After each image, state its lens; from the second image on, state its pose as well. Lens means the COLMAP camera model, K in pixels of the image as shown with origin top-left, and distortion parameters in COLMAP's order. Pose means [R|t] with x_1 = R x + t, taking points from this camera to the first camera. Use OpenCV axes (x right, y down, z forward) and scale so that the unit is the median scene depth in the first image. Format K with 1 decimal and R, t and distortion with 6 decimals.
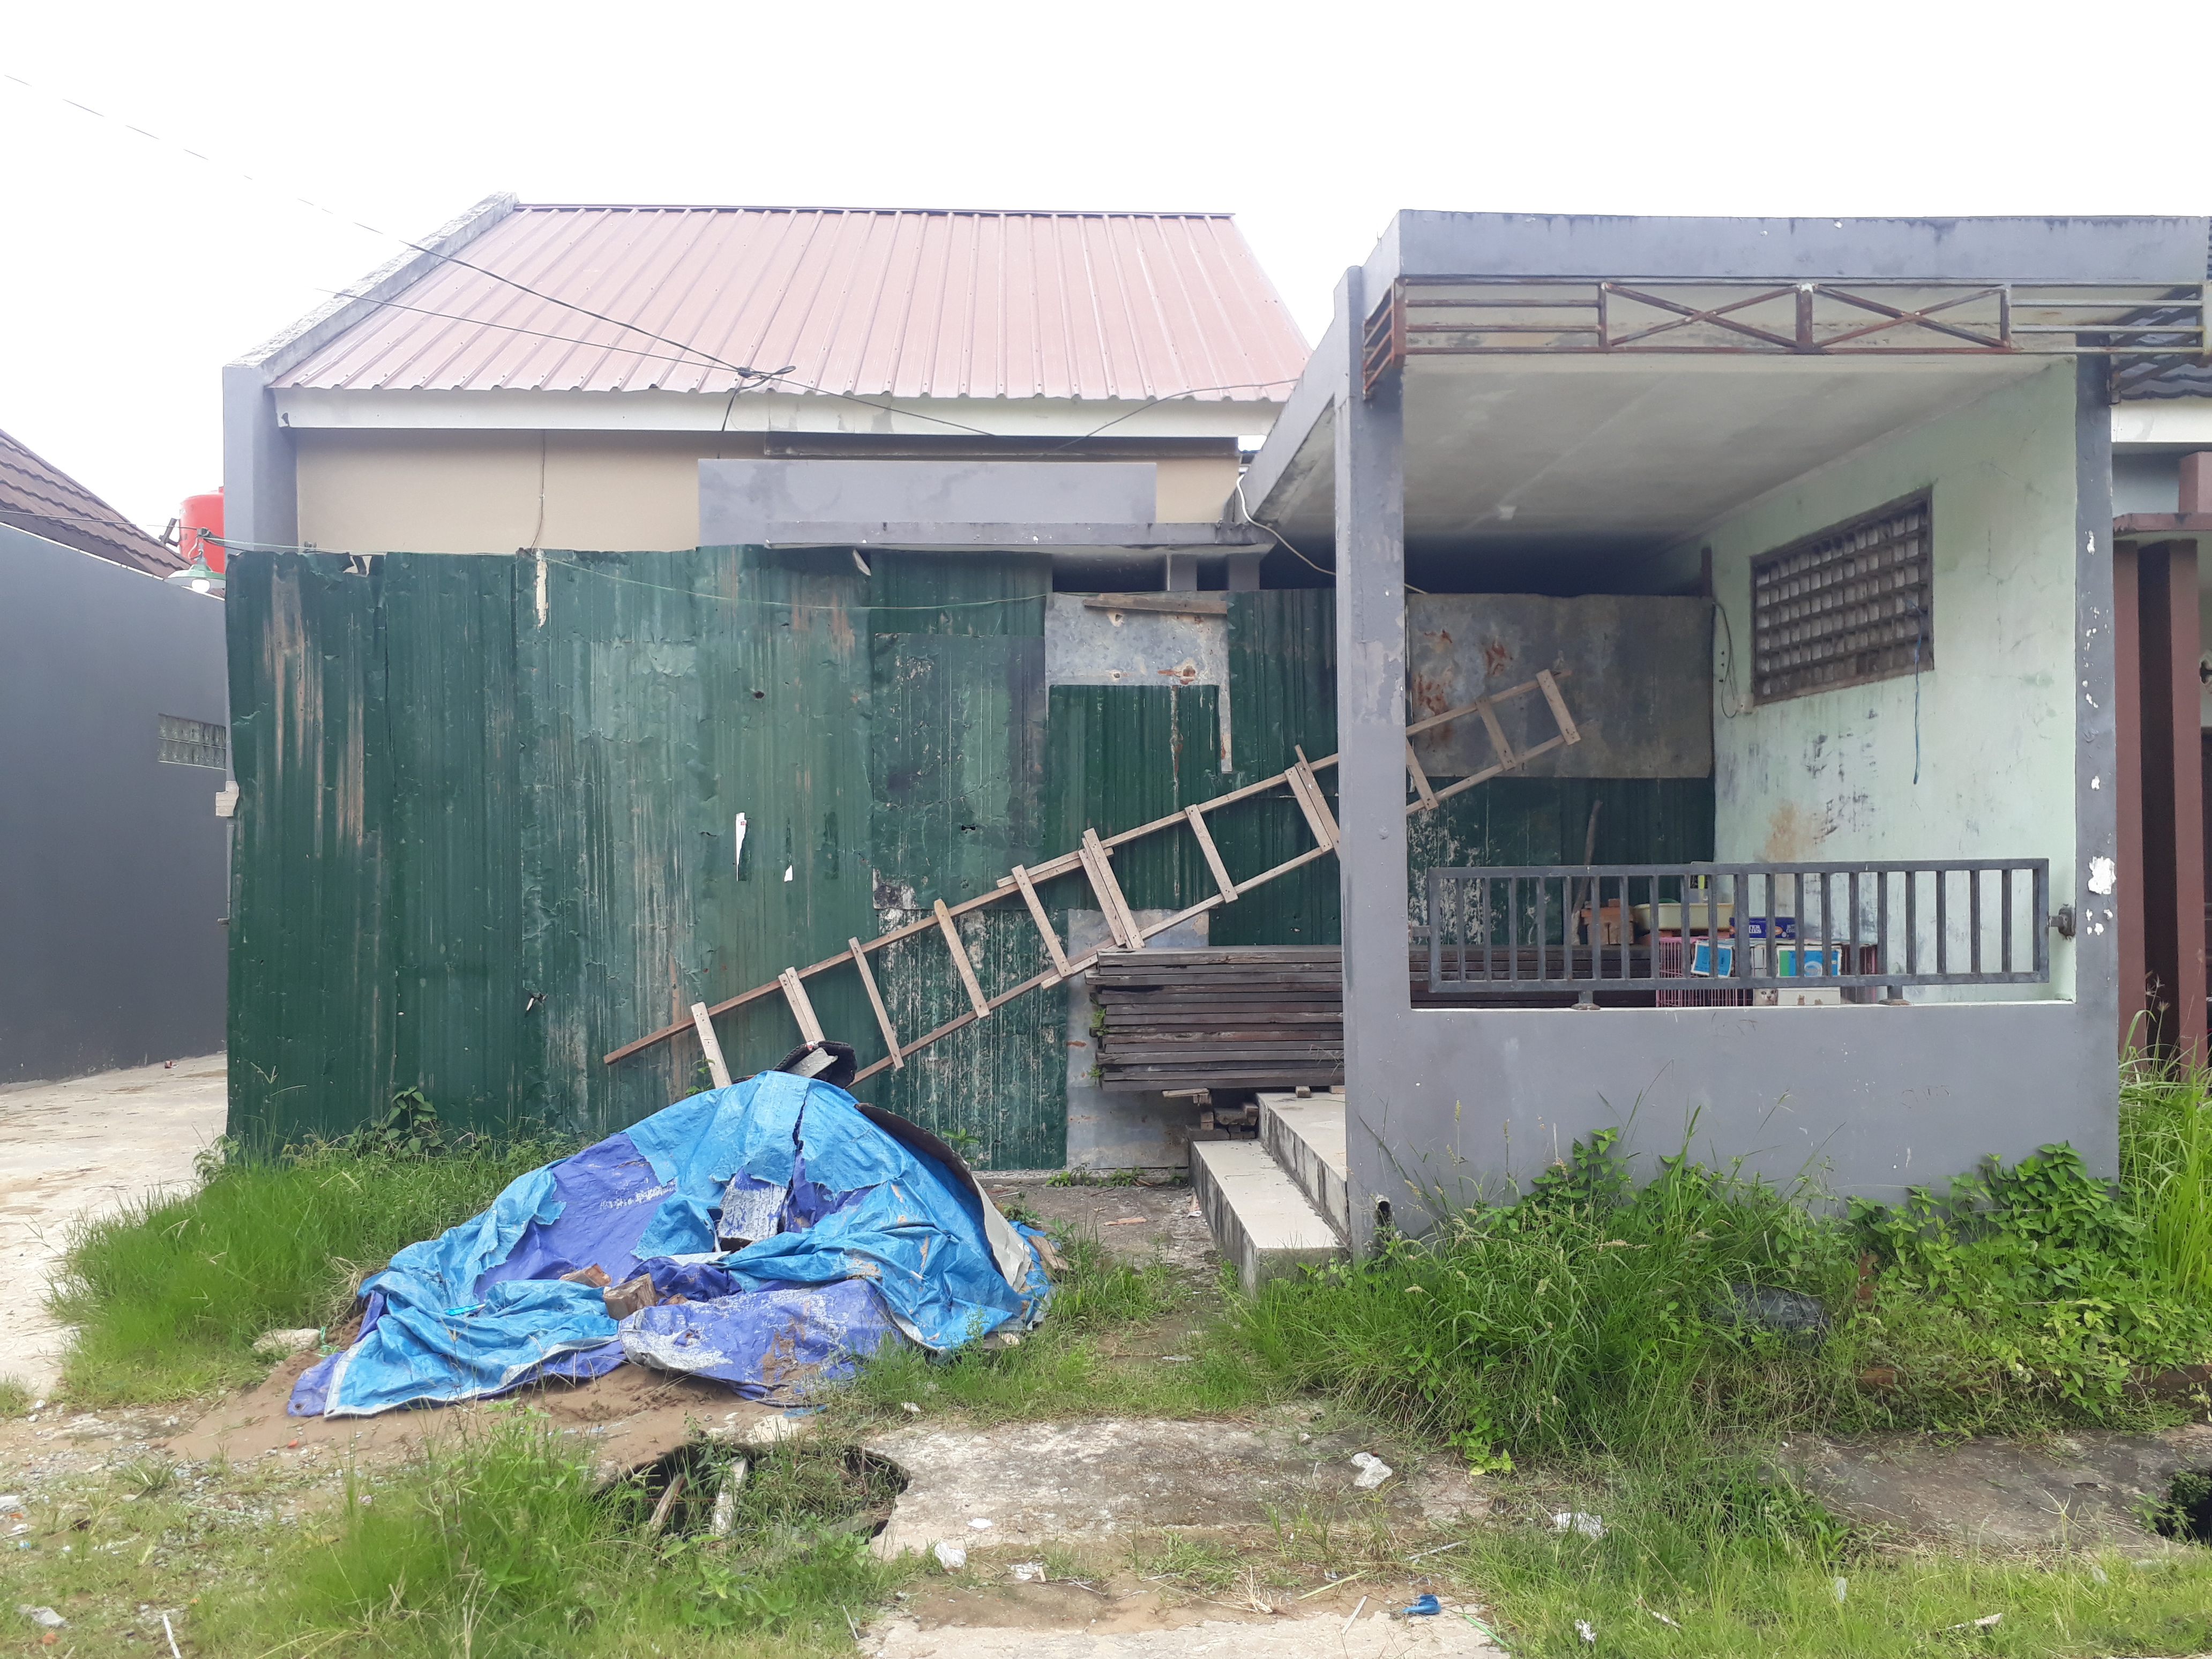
lens RADIAL K [[1753.3, 0, 1110.5], [0, 1753.3, 861.7], [0, 0, 1]] dist [0.101912, -0.144881]
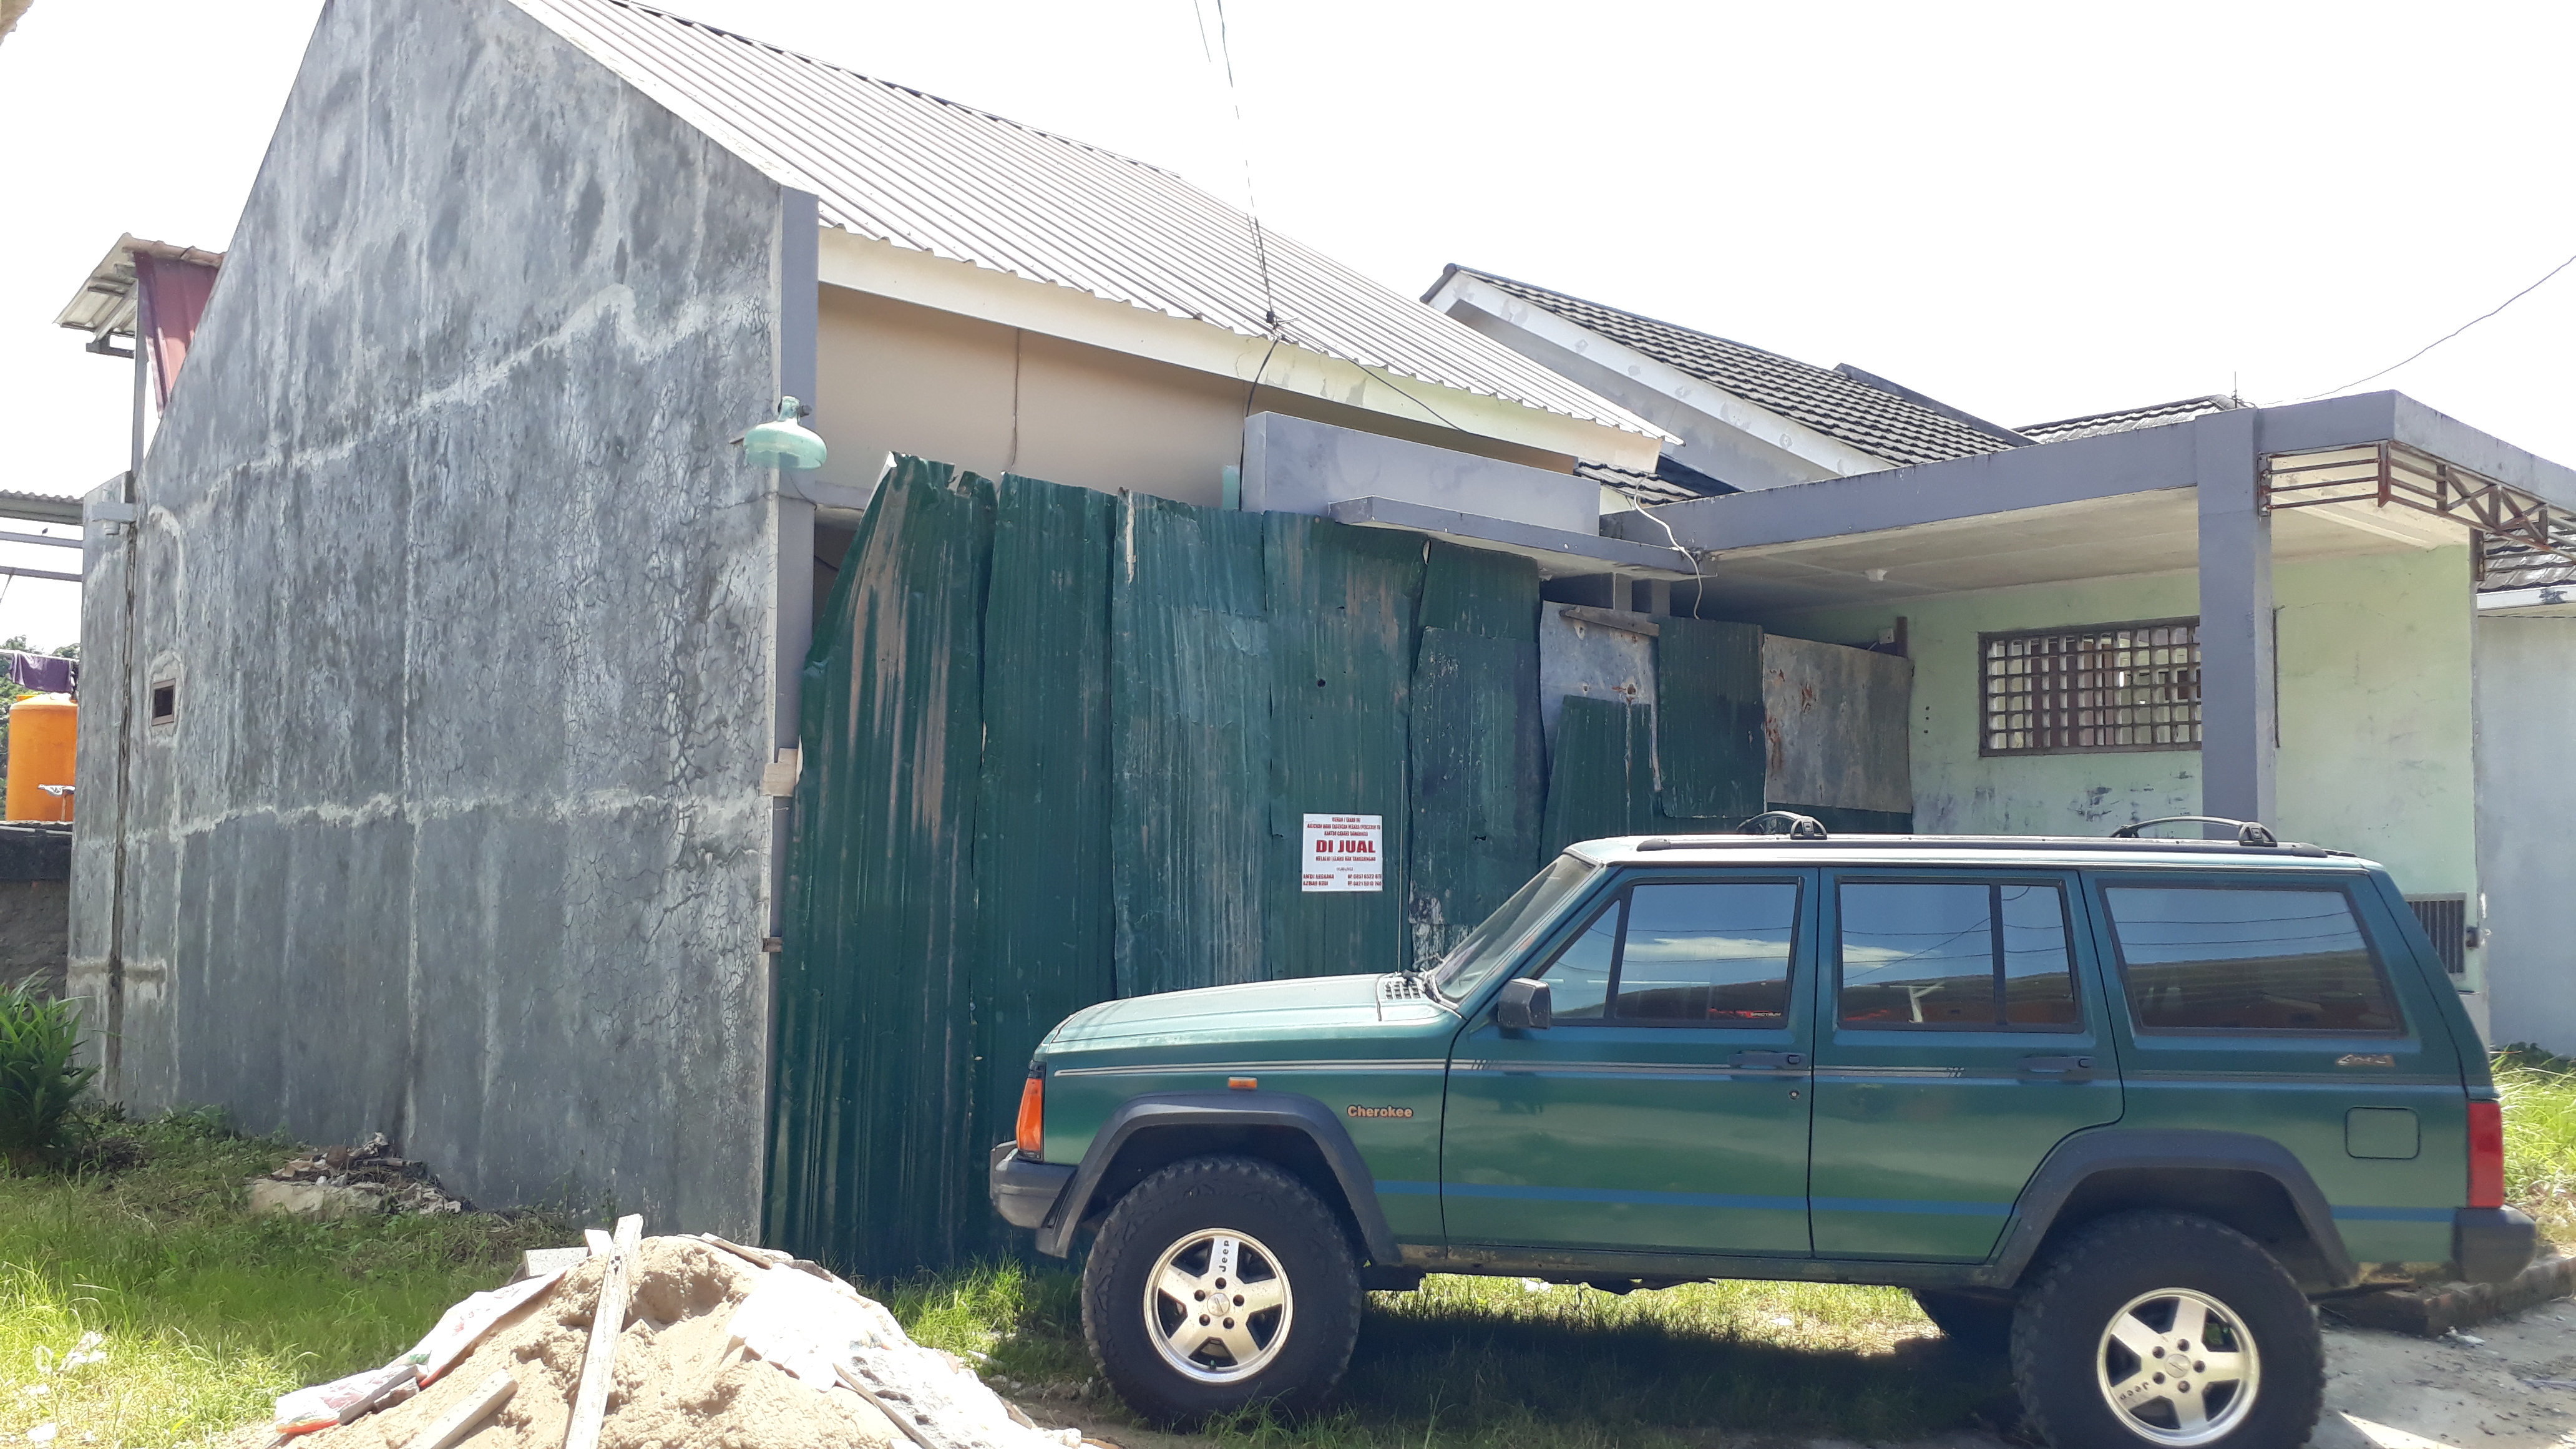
lens RADIAL K [[2142.6, 0, 1288.0], [0, 2142.6, 724.5], [0, 0, 1]] dist [0.134682, -0.000713]
pose [[0.765089, 0.061548, 0.640977, -0.913608], [-0.022026, 0.997340, -0.069476, 0.002476], [-0.643548, 0.039037, 0.764410, 0.180153]]
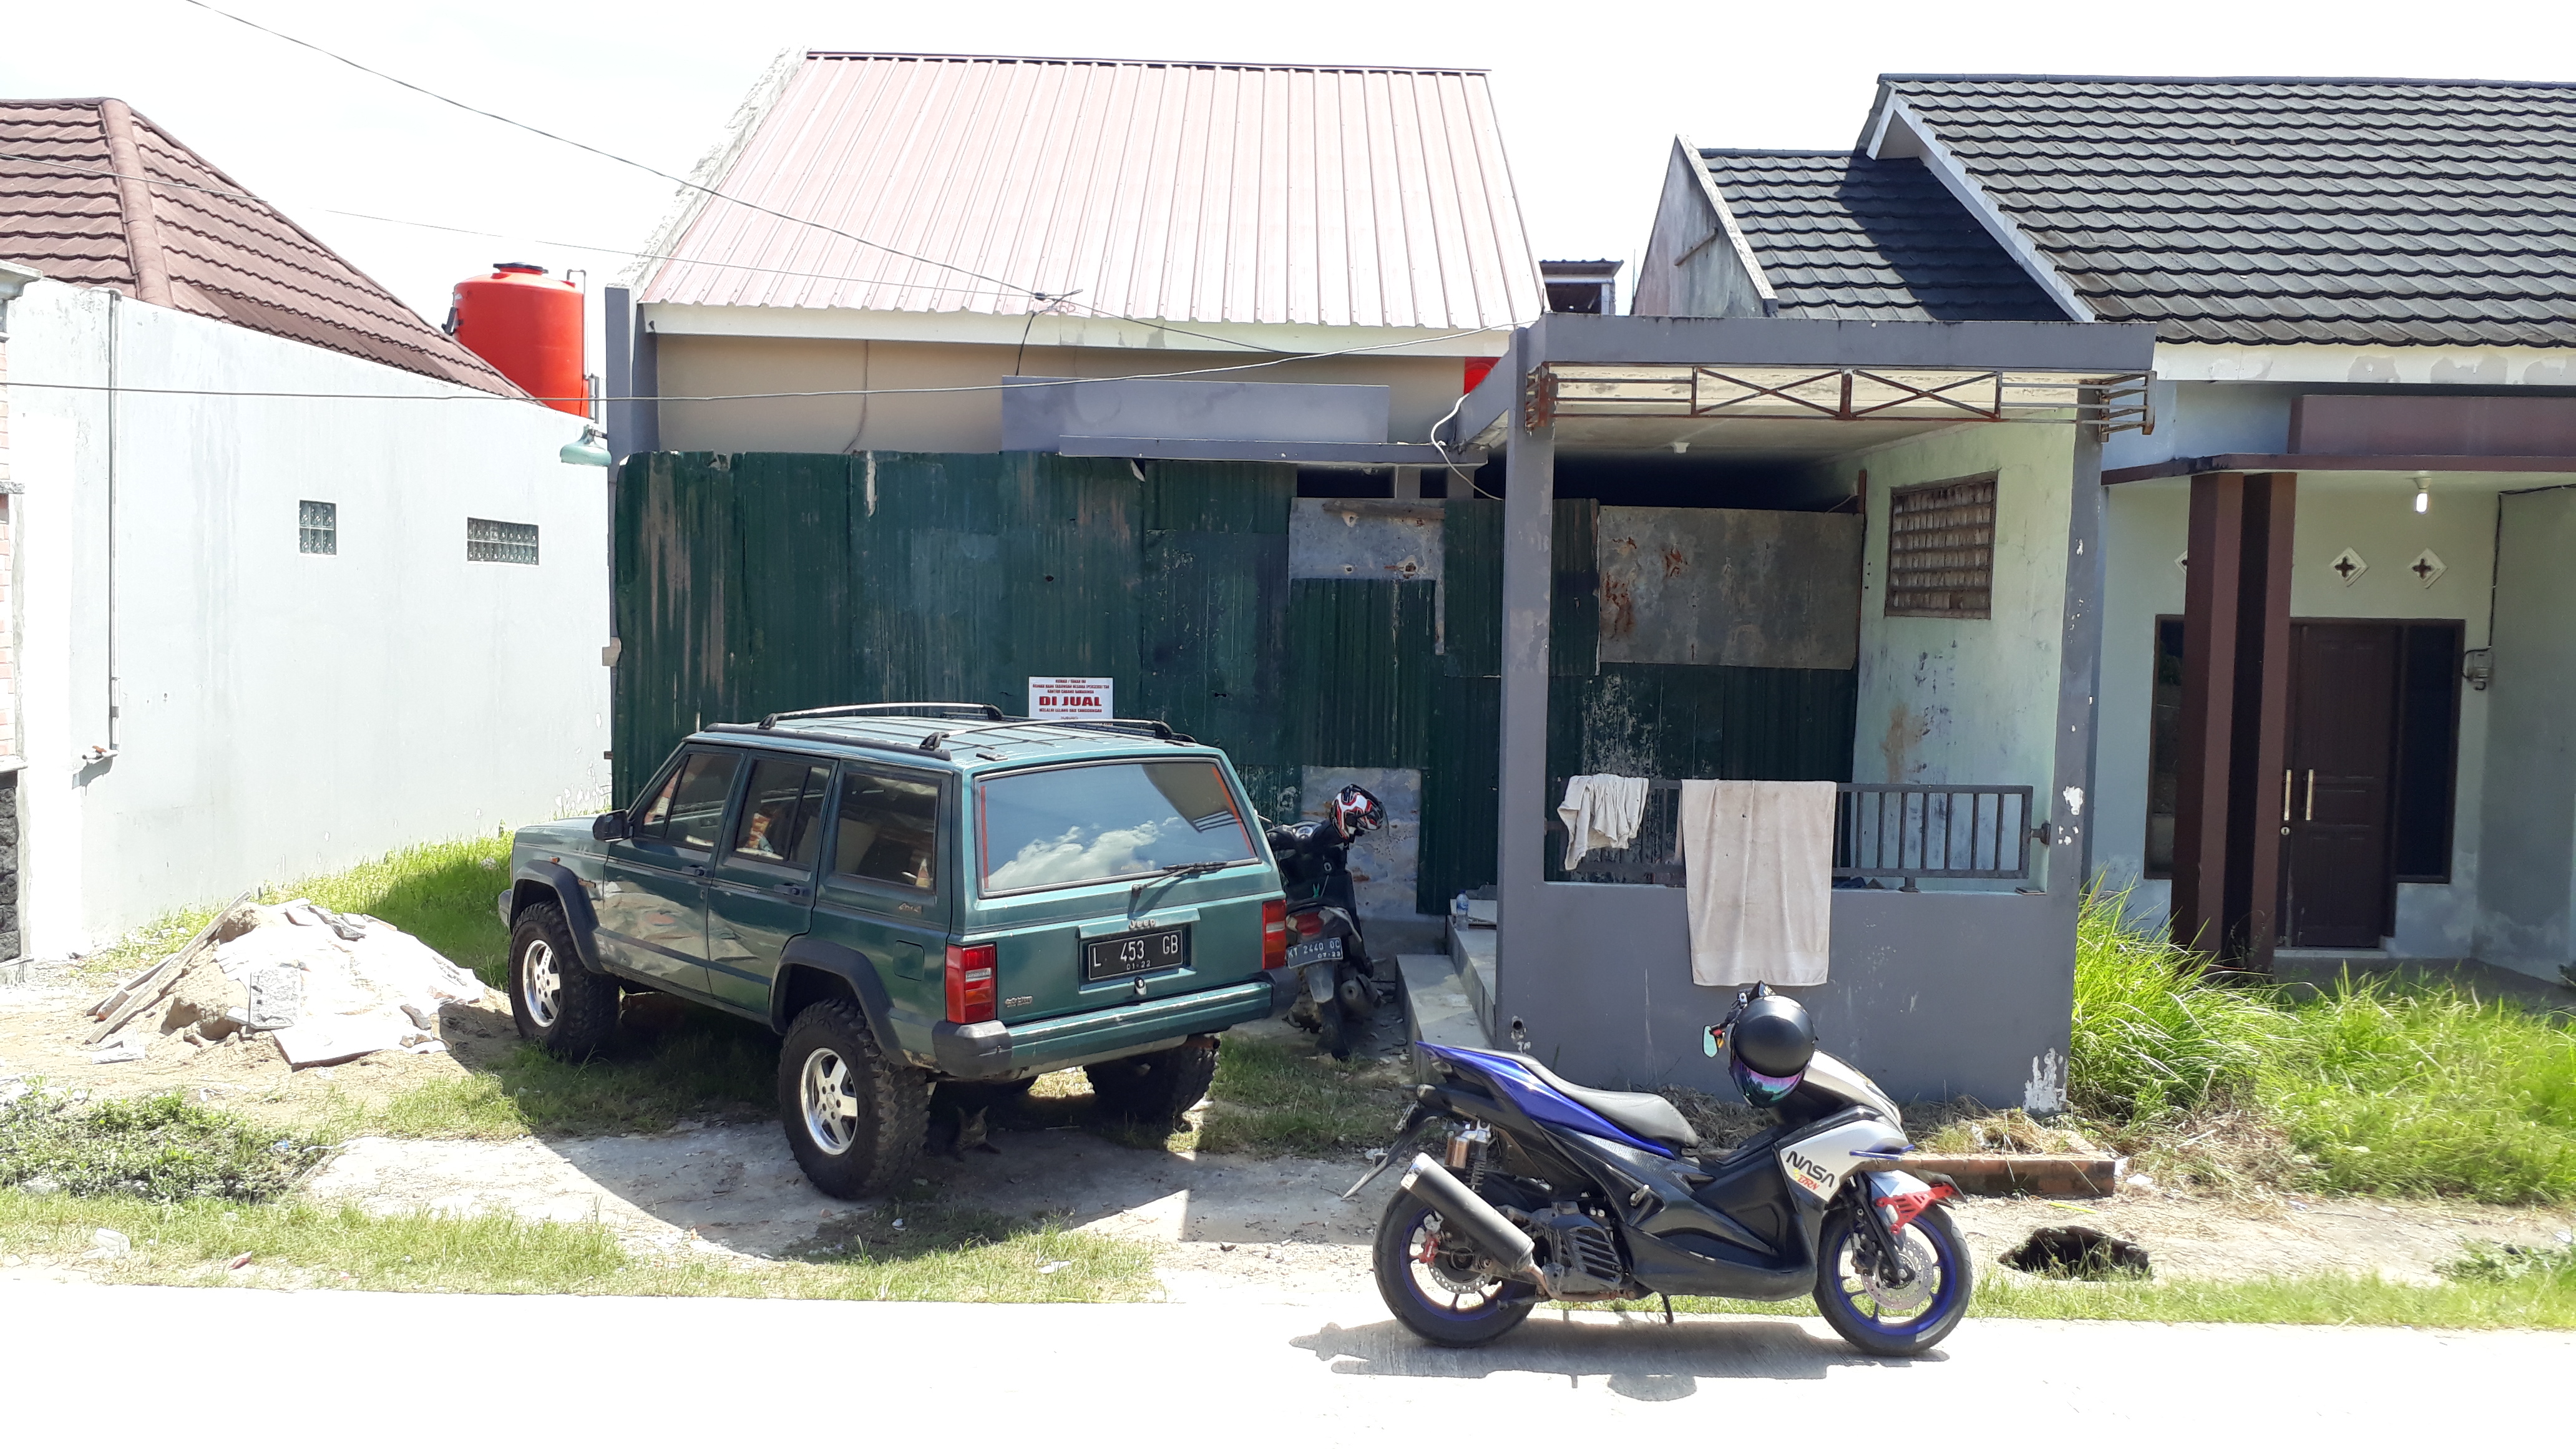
lens RADIAL K [[2142.6, 0, 1288.0], [0, 2142.6, 724.5], [0, 0, 1]] dist [0.134682, -0.000713]
pose [[0.998477, 0.031138, -0.045548, 0.031705], [-0.027829, 0.997048, 0.071556, -0.105207], [0.047641, -0.070180, 0.996396, -0.452611]]
